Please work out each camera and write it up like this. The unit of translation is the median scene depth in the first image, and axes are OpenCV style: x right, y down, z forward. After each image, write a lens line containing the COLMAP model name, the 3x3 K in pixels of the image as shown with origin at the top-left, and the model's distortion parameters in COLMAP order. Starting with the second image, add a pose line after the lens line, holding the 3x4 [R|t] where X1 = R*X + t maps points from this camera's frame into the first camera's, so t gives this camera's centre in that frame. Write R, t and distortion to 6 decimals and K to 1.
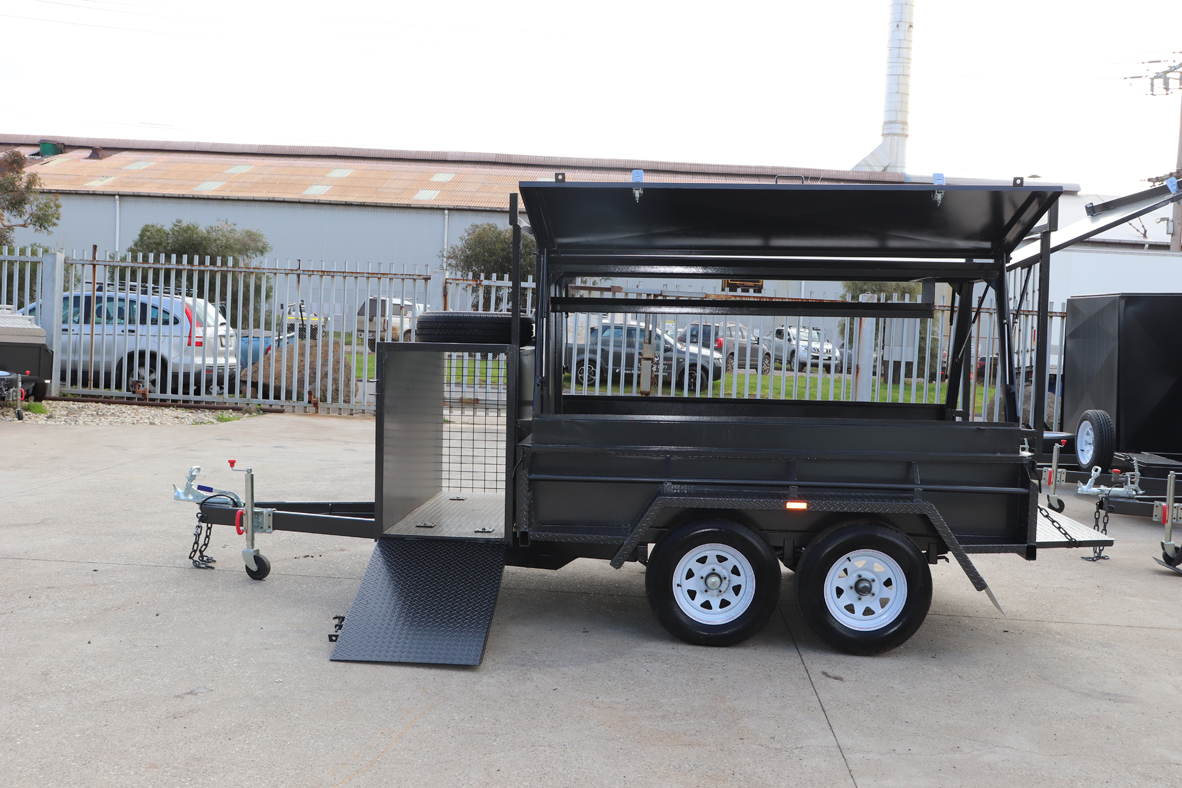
lens RADIAL K [[1190.3, 0, 599.0], [0, 1190.3, 394.8], [0, 0, 1]] dist [-0.121778, 0.216446]
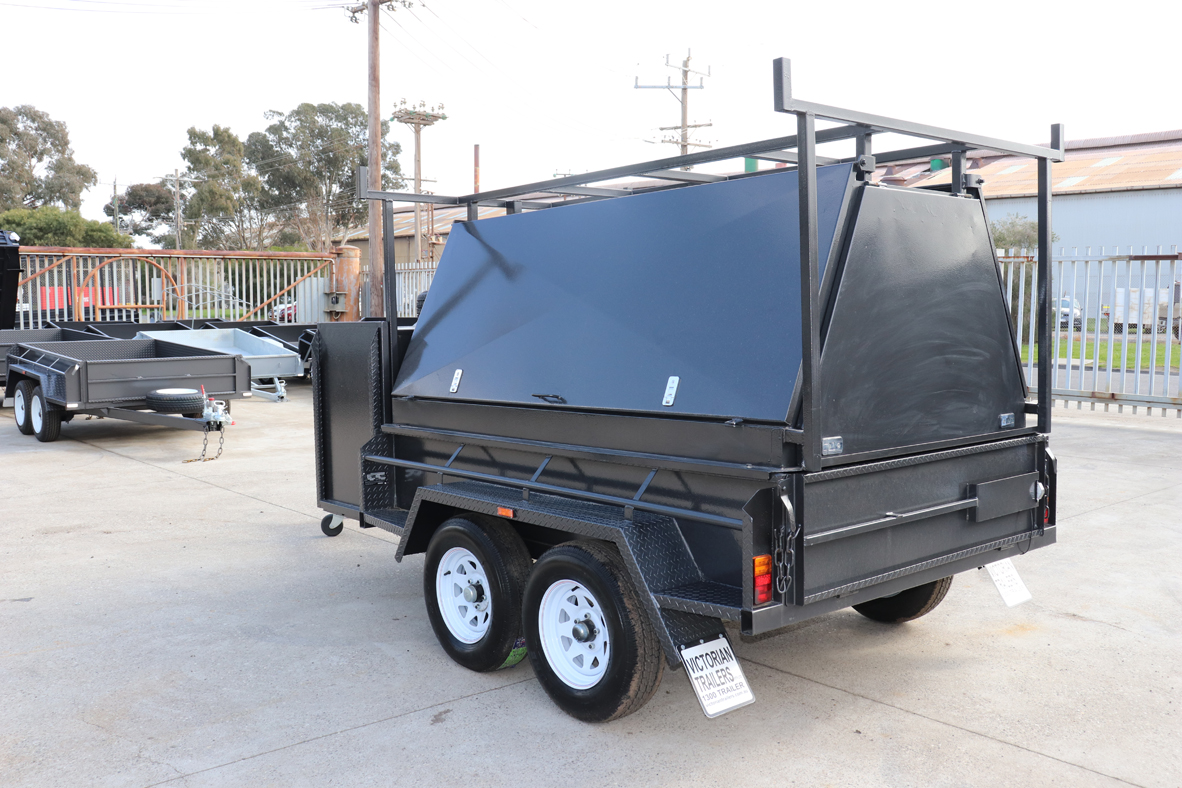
lens RADIAL K [[1108.6, 0, 597.8], [0, 1108.6, 395.2], [0, 0, 1]] dist [-0.135559, 0.173516]
pose [[0.692740, 0.018705, -0.720945, 0.601359], [-0.012595, 0.999825, 0.013839, 0.004686], [0.721078, -0.000506, 0.692854, 0.412675]]
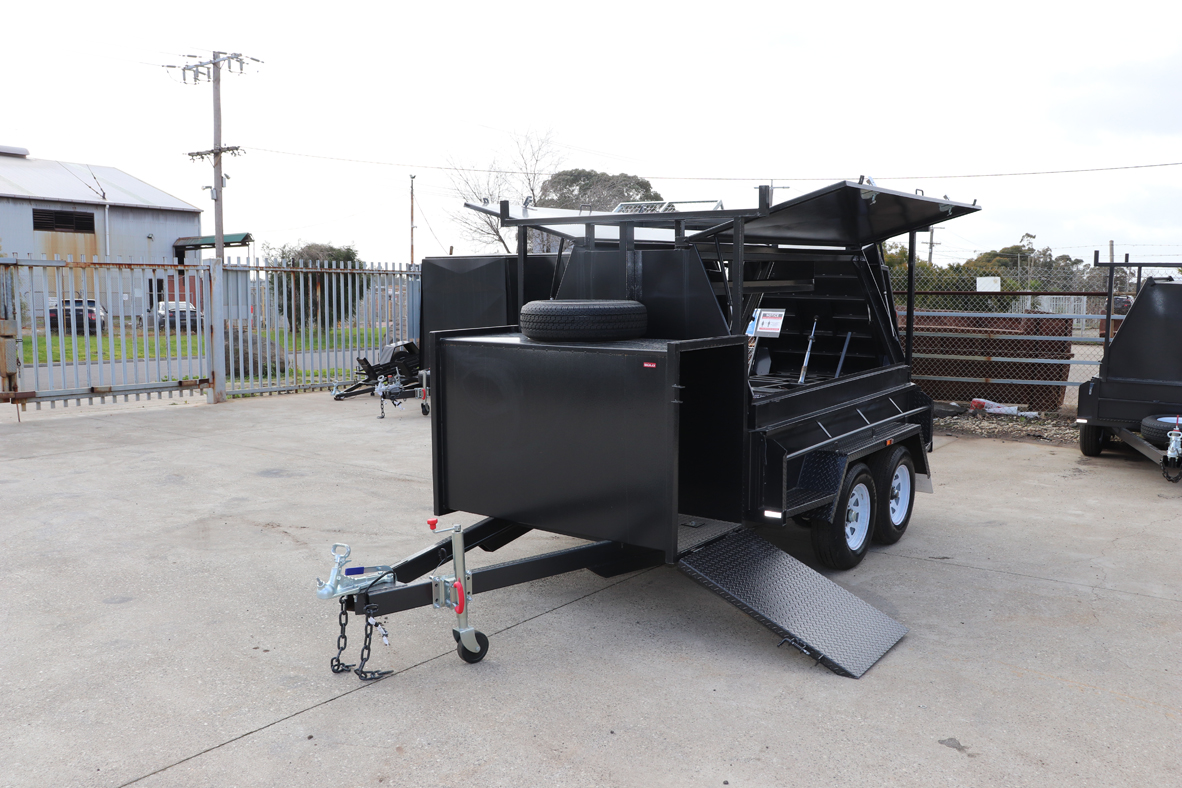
lens RADIAL K [[979.8, 0, 596.7], [0, 979.8, 399.3], [0, 0, 1]] dist [-0.170884, 0.157881]
pose [[0.542725, -0.132021, 0.829470, -0.689484], [0.067355, 0.991230, 0.113696, -0.074856], [-0.837205, -0.005837, 0.546858, 0.537433]]
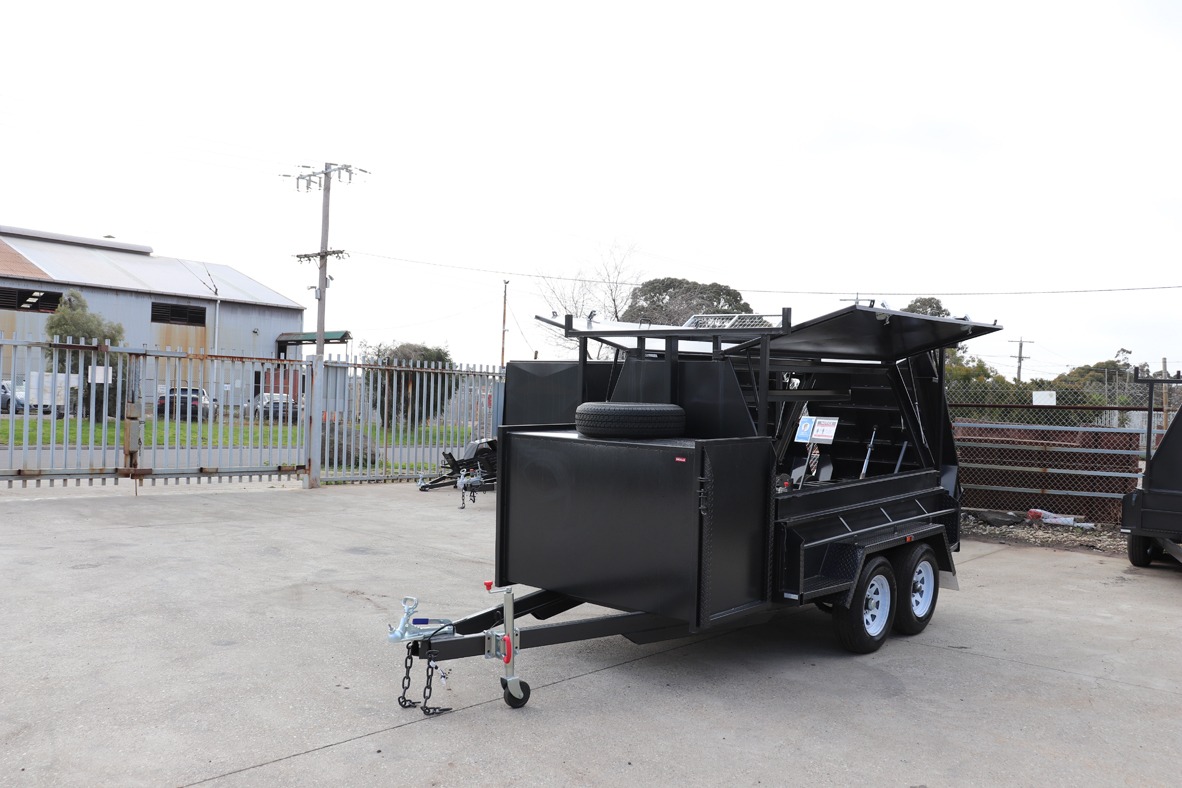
lens RADIAL K [[978.5, 0, 597.3], [0, 978.5, 394.3], [0, 0, 1]] dist [-0.175883, 0.164304]
pose [[0.616828, -0.021717, 0.786799, -0.761982], [0.039550, 0.999212, -0.003426, -0.071685], [-0.786104, 0.033231, 0.617200, 0.450002]]
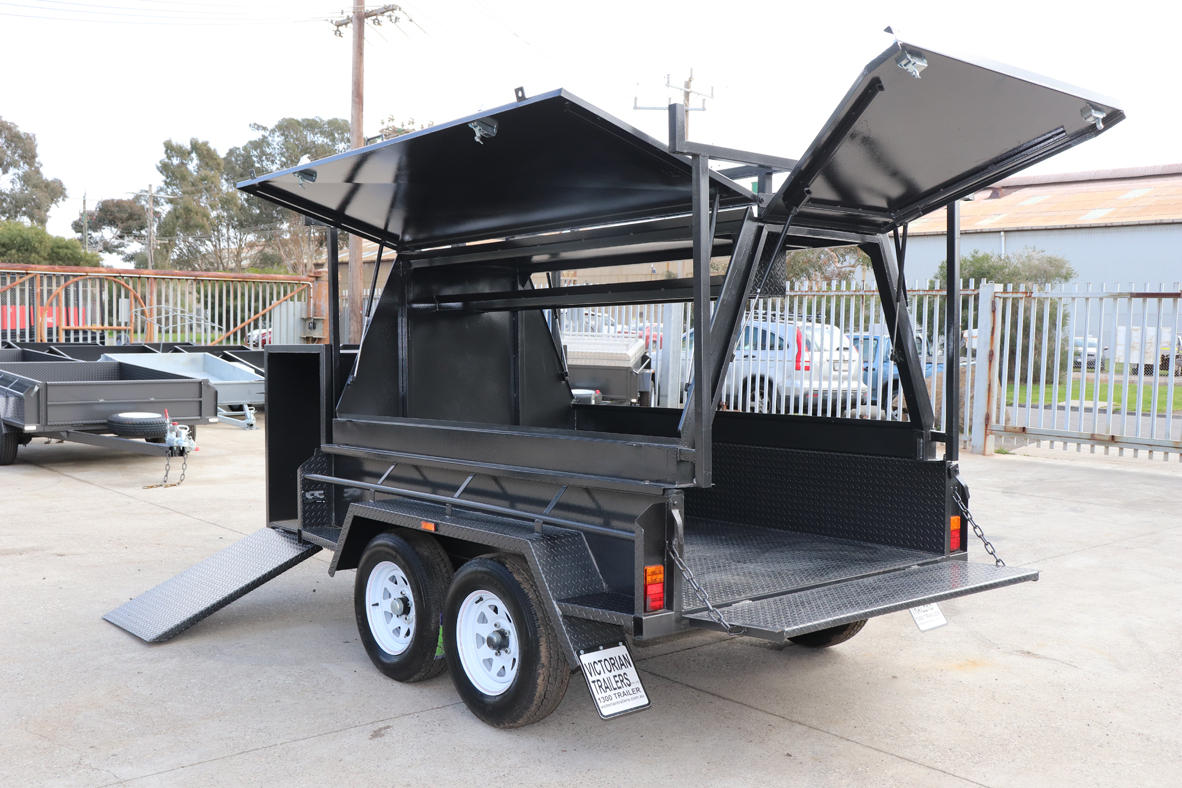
lens RADIAL K [[1176.4, 0, 601.7], [0, 1176.4, 422.3], [0, 0, 1]] dist [-0.111678, 0.191619]
pose [[0.694888, 0.024648, -0.718695, 0.659493], [-0.029918, 0.999538, 0.005352, 0.009077], [0.718495, 0.017783, 0.695305, 0.399366]]
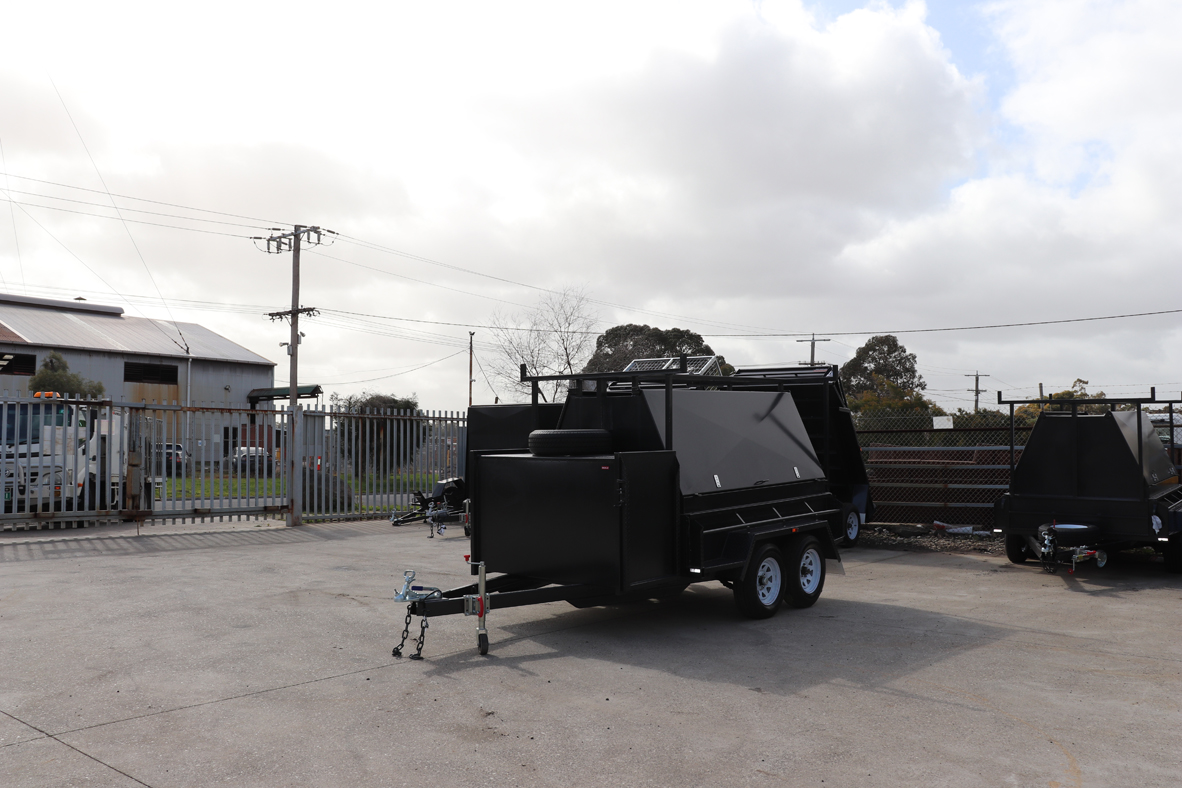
lens RADIAL K [[978.5, 0, 597.3], [0, 978.5, 394.3], [0, 0, 1]] dist [-0.175883, 0.164304]
pose [[0.592032, -0.001618, 0.805913, -0.926924], [0.071397, 0.996171, -0.050449, -0.046468], [-0.802746, 0.087407, 0.589881, 0.268889]]
